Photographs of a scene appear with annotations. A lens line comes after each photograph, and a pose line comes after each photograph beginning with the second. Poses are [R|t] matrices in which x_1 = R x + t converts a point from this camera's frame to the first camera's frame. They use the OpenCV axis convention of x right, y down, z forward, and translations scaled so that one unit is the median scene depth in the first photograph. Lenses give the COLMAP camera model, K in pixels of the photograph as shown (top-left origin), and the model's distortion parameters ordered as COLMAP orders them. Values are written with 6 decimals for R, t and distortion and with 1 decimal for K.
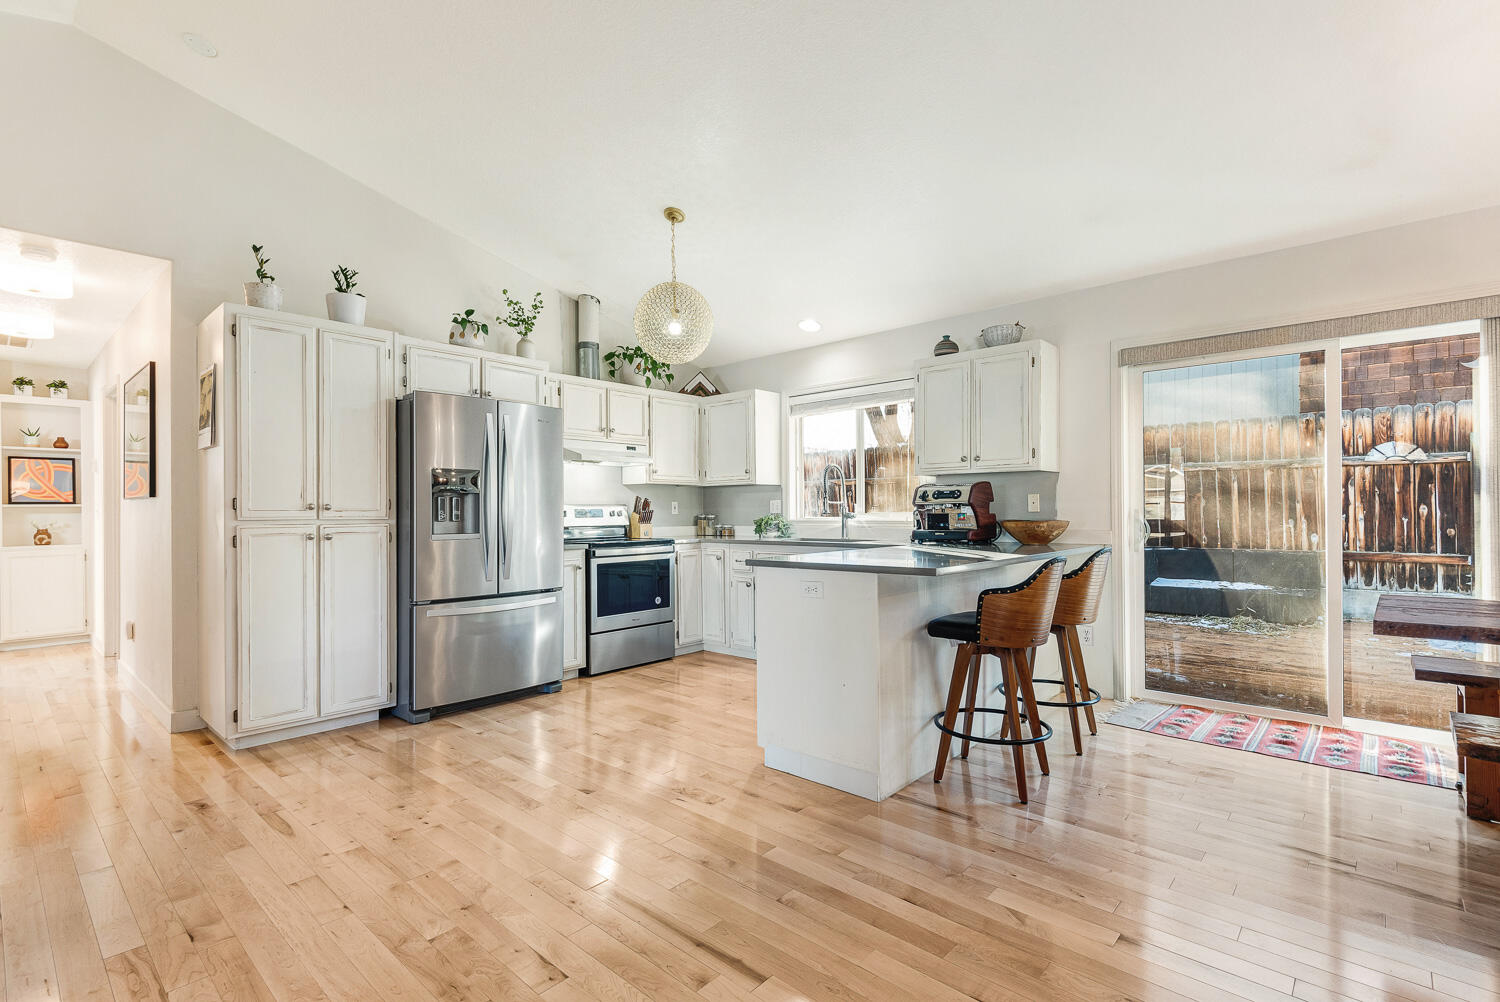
lens RADIAL K [[691.7, 0, 759.7], [0, 691.7, 524.4], [0, 0, 1]] dist [0.025204, -0.012650]
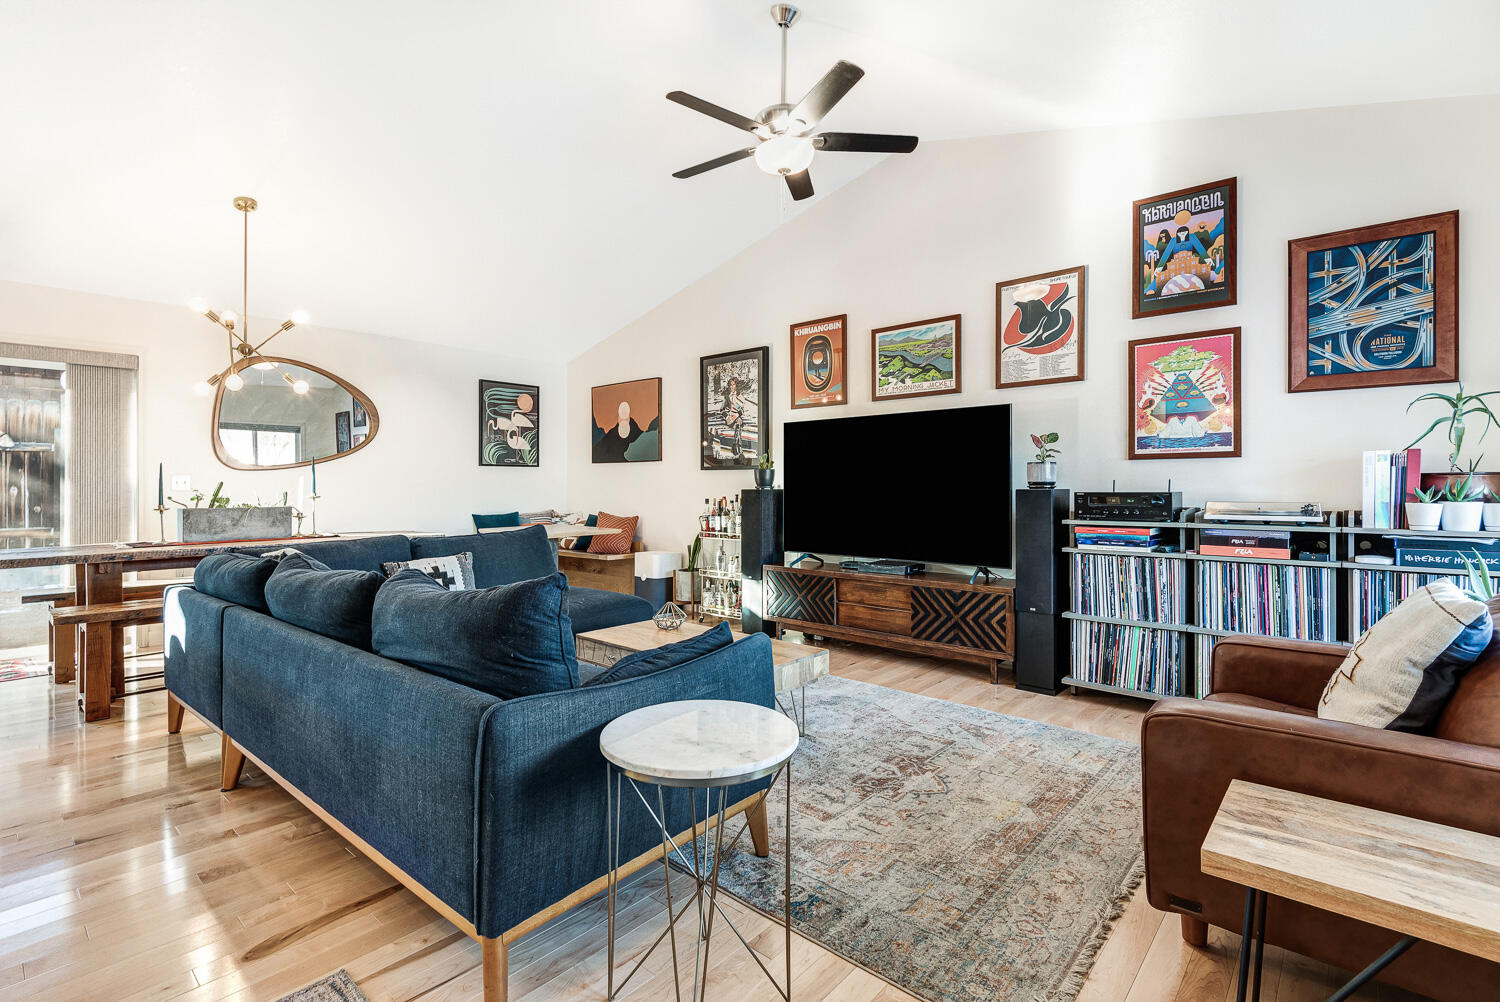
lens RADIAL K [[691.7, 0, 741.8], [0, 691.7, 480.0], [0, 0, 1]] dist [0.025204, -0.012650]
pose [[-0.001644, 0.017122, 0.999852, -0.311070], [0.020091, 0.999652, -0.017086, 0.009780], [-0.999797, 0.020060, -0.001987, -0.296022]]
